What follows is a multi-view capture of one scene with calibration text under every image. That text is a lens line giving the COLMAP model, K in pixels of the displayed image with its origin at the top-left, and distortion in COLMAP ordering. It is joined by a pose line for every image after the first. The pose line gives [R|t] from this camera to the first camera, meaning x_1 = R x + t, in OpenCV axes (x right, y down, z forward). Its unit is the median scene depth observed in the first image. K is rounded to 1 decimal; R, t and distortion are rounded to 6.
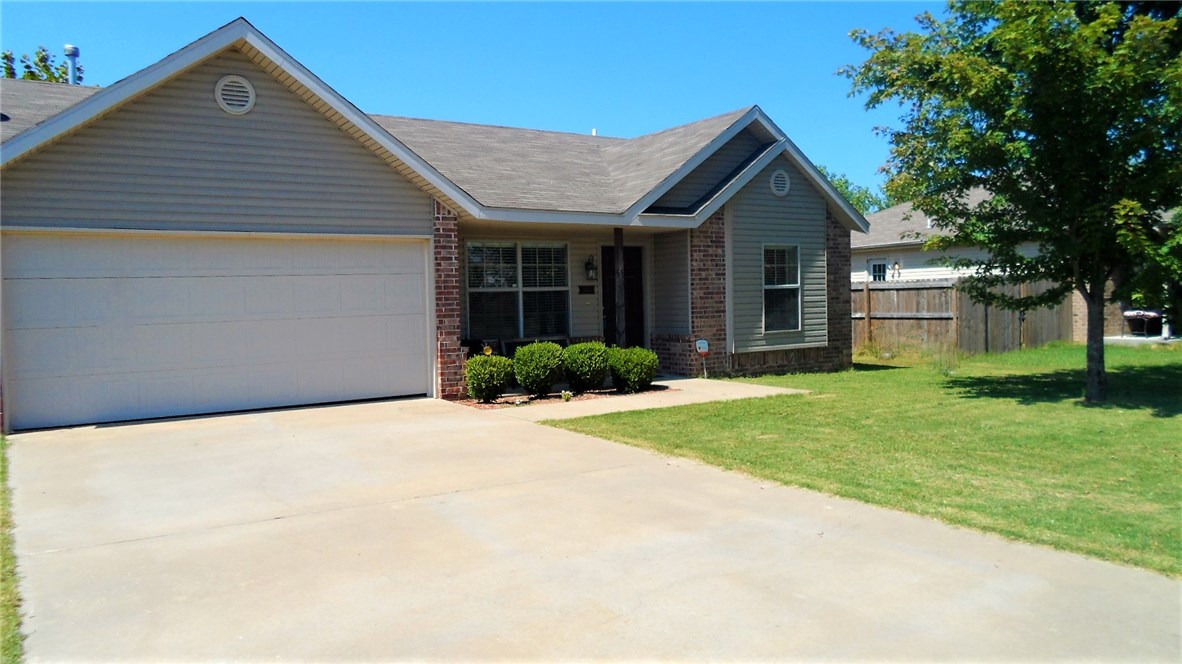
lens RADIAL K [[889.2, 0, 591.0], [0, 889.2, 332.0], [0, 0, 1]] dist [-0.120247, 0.140180]
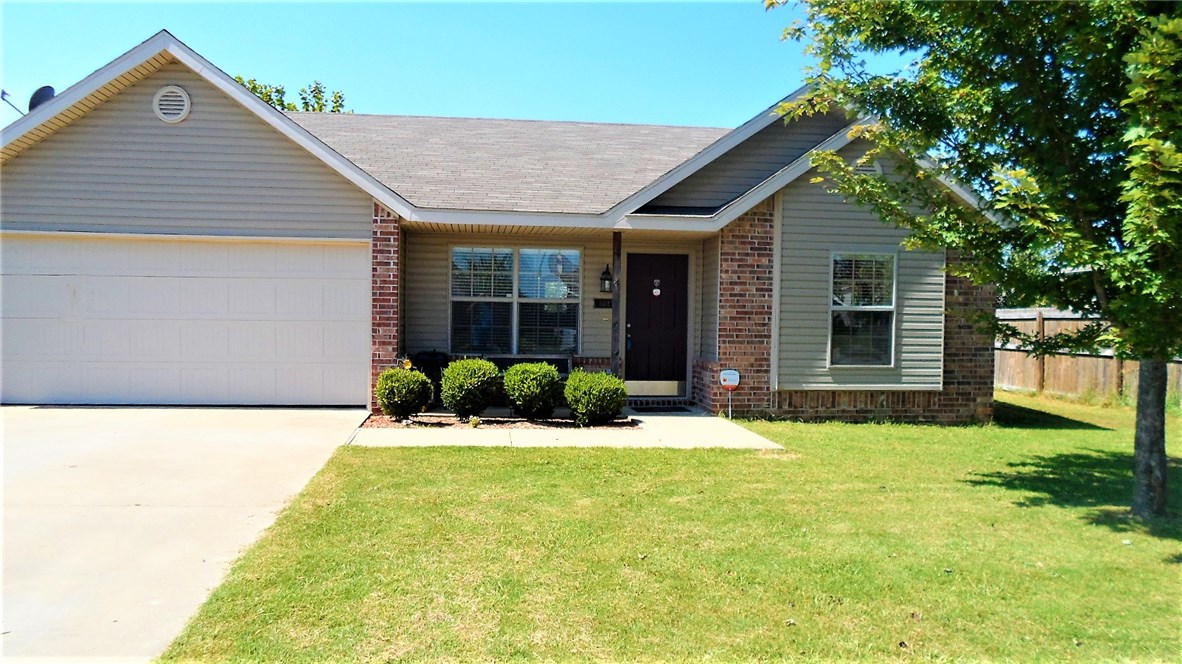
lens RADIAL K [[889.2, 0, 591.0], [0, 889.2, 332.0], [0, 0, 1]] dist [-0.120247, 0.140180]
pose [[0.882798, 0.049067, -0.467183, 0.408167], [-0.055683, 0.998448, -0.000355, -0.019381], [0.466441, 0.026327, 0.884160, 0.238679]]
